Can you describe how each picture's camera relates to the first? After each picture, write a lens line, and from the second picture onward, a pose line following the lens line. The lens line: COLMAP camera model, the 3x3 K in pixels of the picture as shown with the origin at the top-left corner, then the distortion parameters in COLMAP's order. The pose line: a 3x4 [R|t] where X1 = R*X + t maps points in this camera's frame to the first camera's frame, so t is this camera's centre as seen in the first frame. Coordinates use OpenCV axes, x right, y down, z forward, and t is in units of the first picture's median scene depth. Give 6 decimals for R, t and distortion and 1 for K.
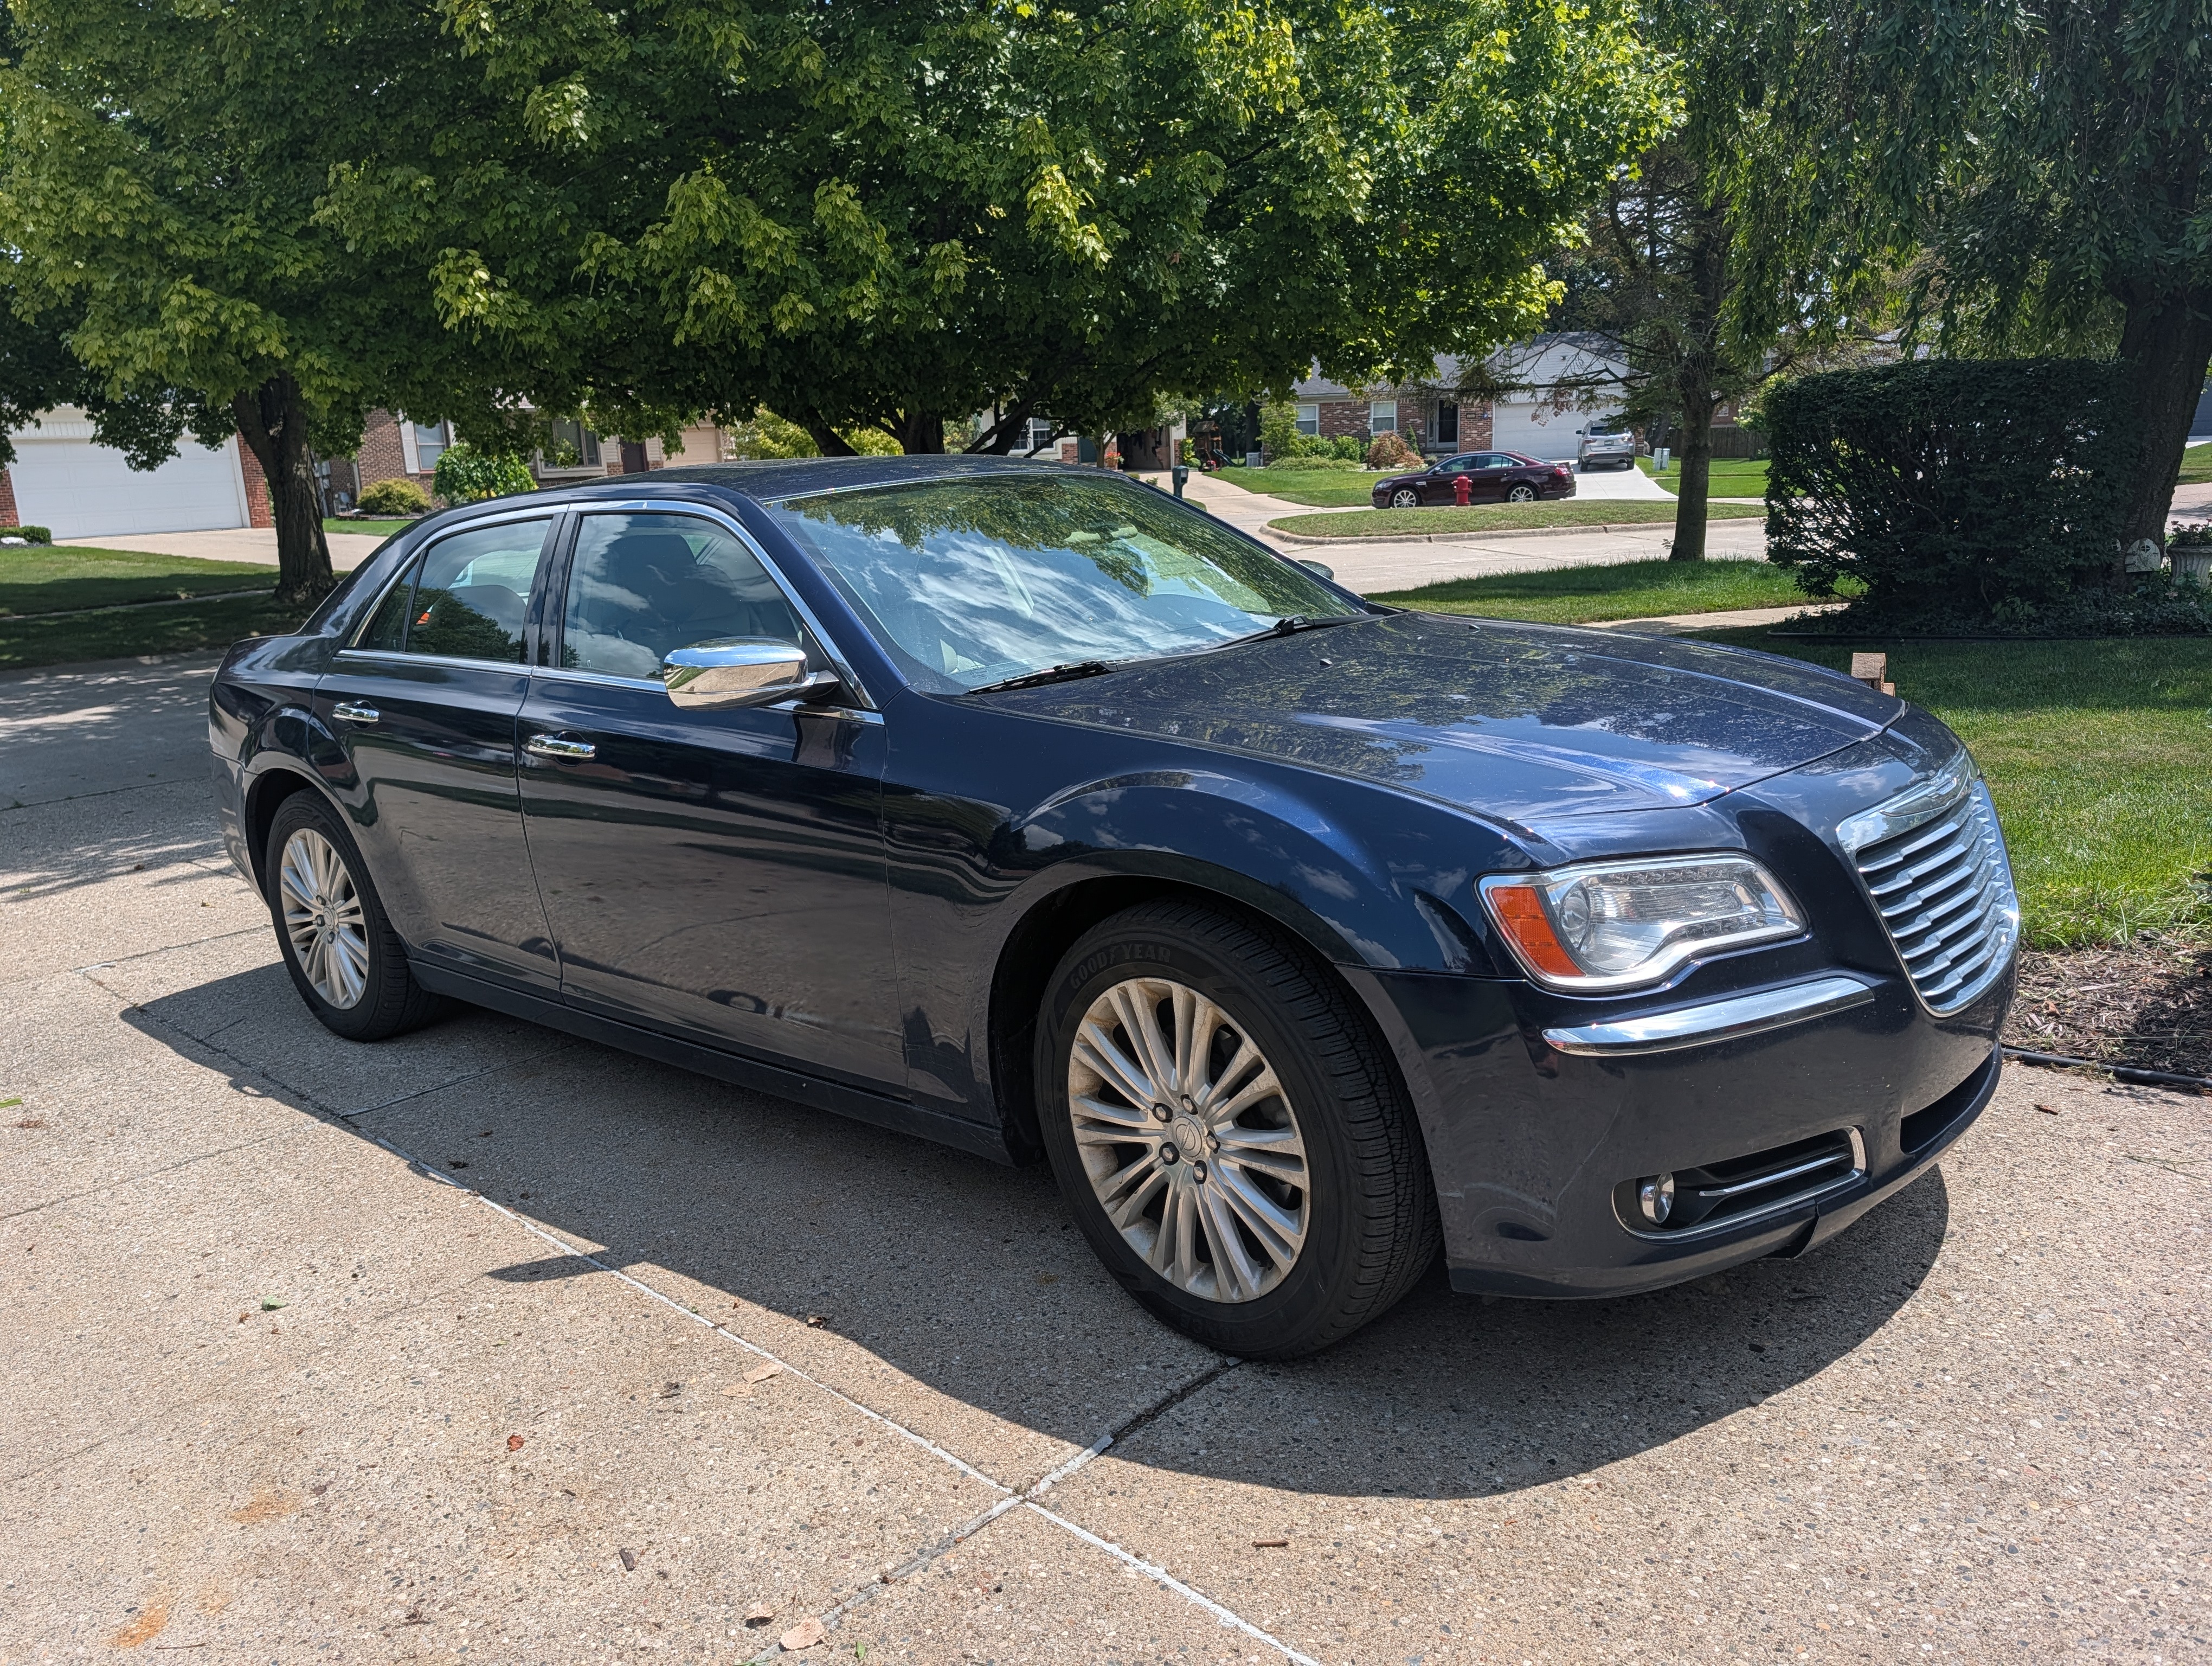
lens RADIAL K [[1675.6, 0, 1106.0], [0, 1675.6, 833.0], [0, 0, 1]] dist [0.062141, 0.004492]
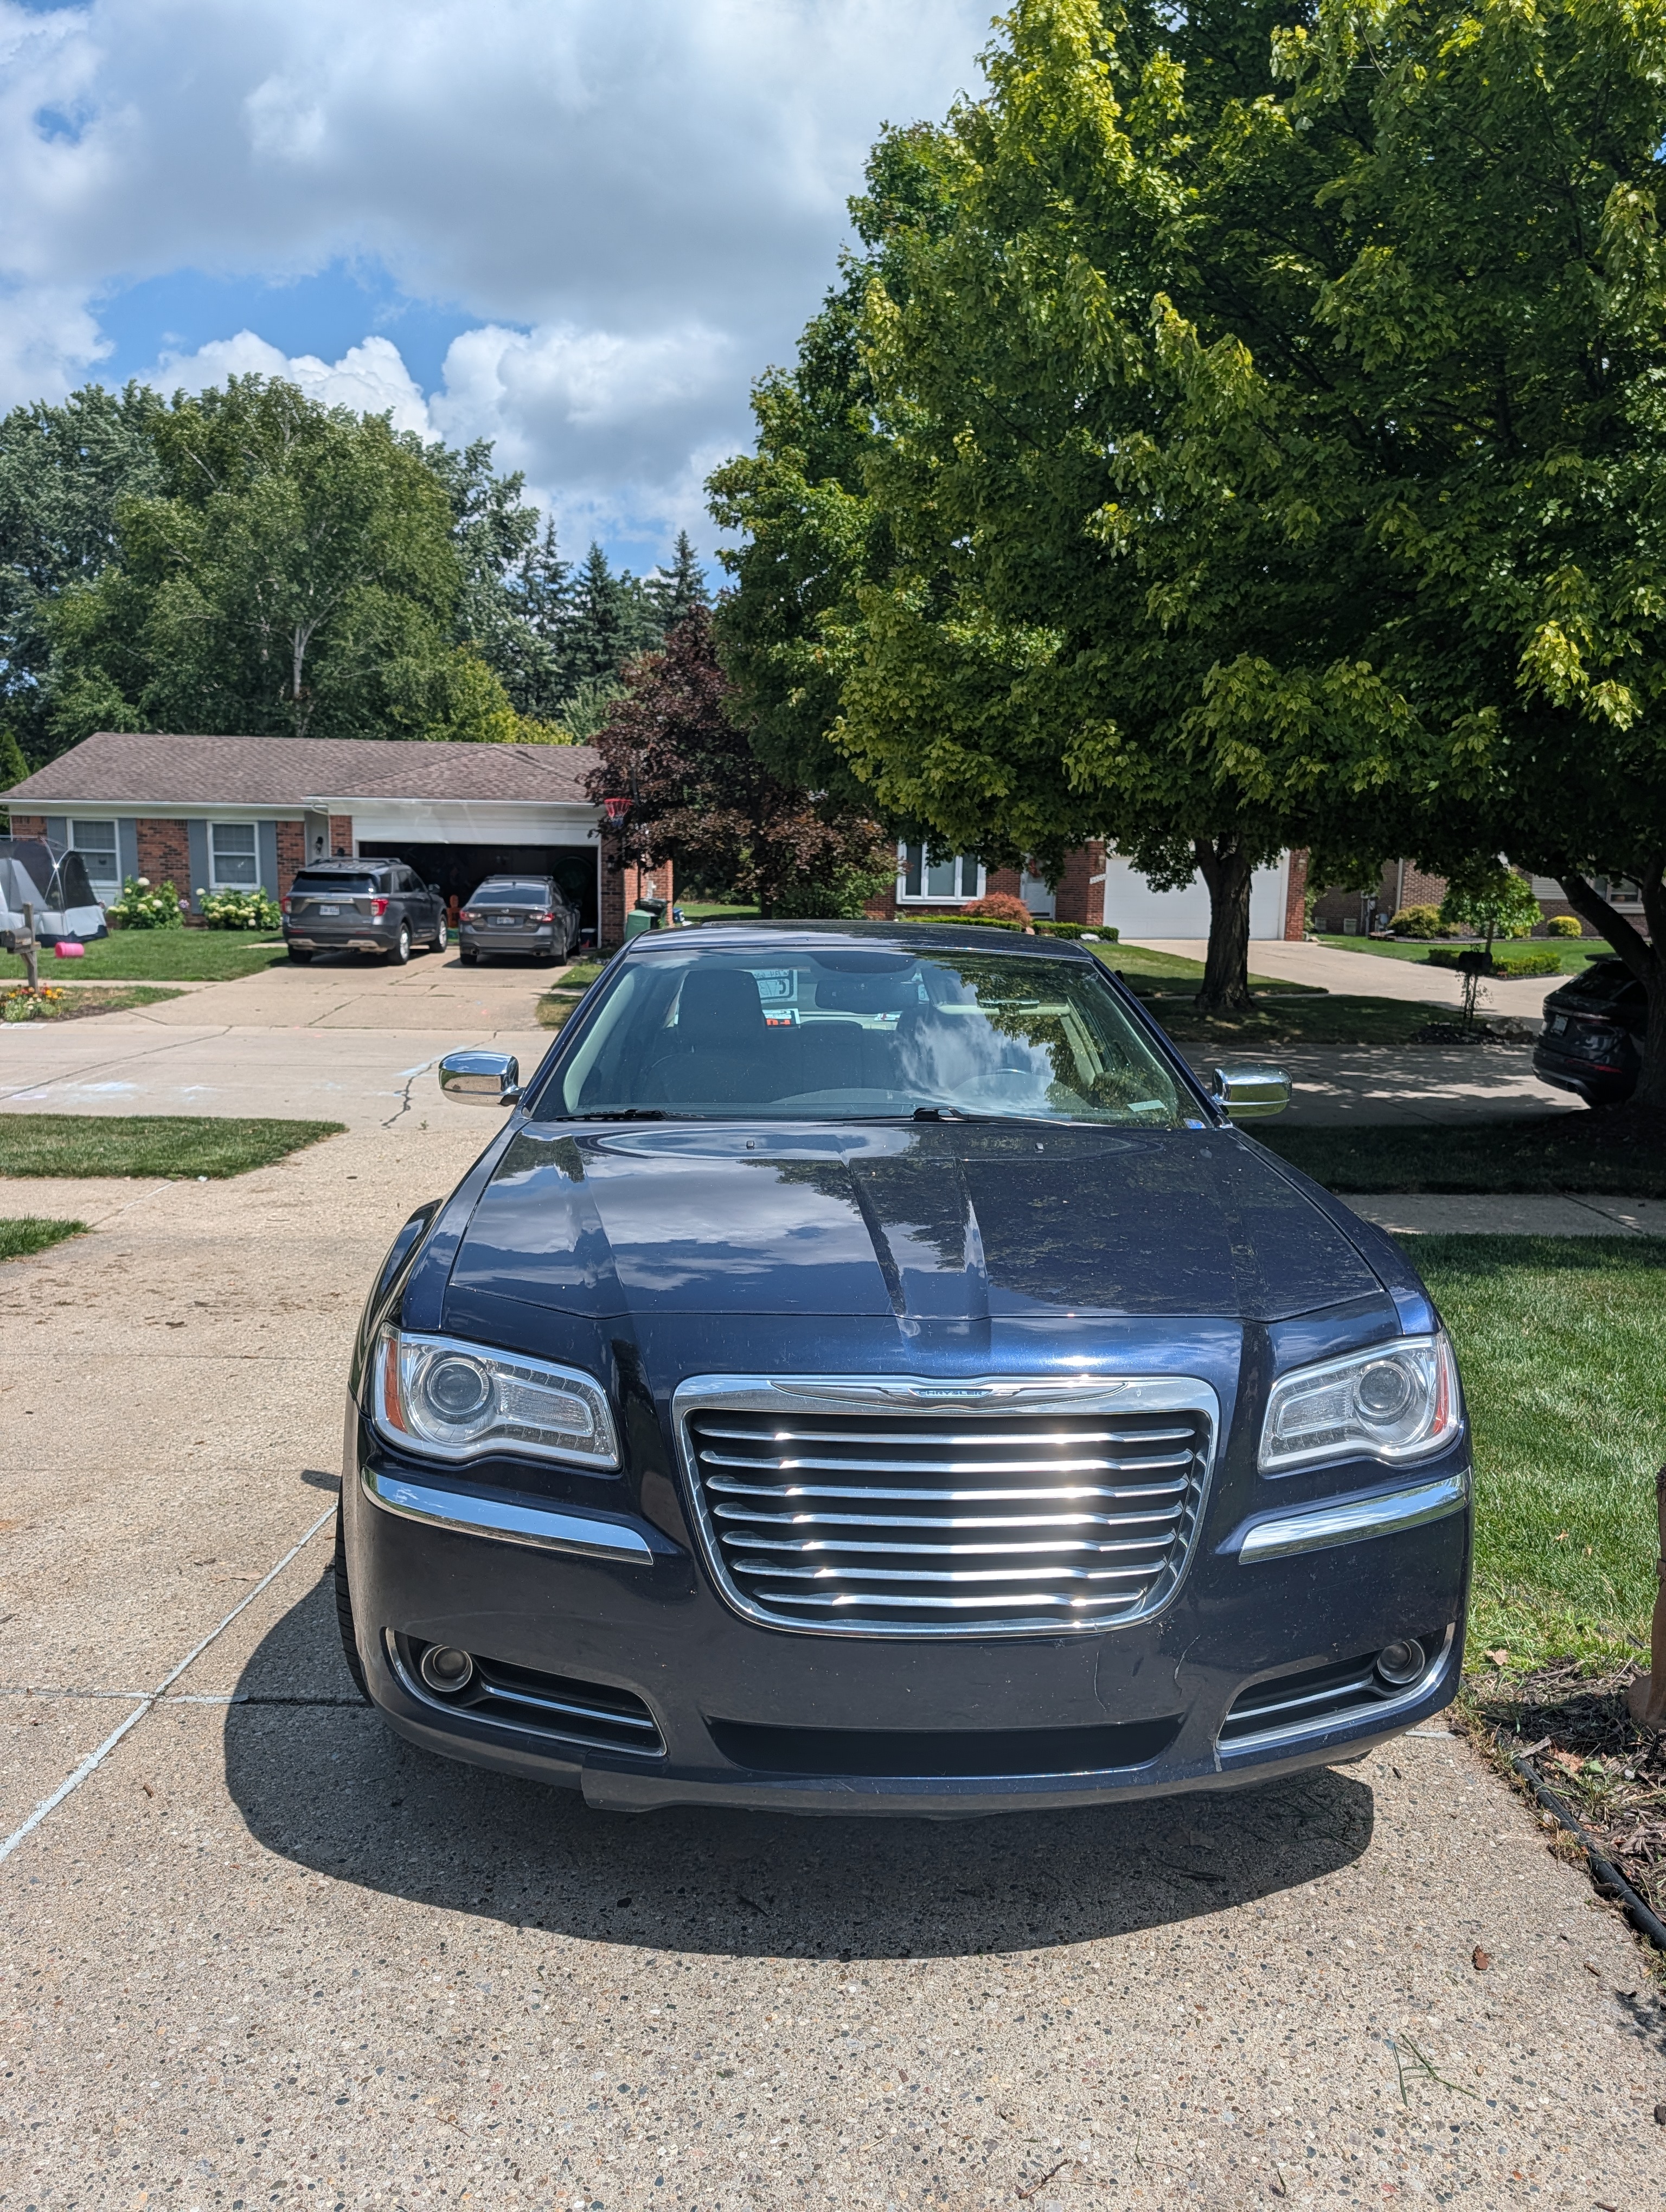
lens RADIAL K [[1675.6, 0, 833.0], [0, 1675.6, 1106.0], [0, 0, 1]] dist [0.062141, 0.004492]
pose [[0.666040, 0.161411, -0.728243, 0.370220], [-0.221743, 0.975014, 0.013305, -0.059465], [0.712195, 0.152621, 0.685190, 0.122057]]
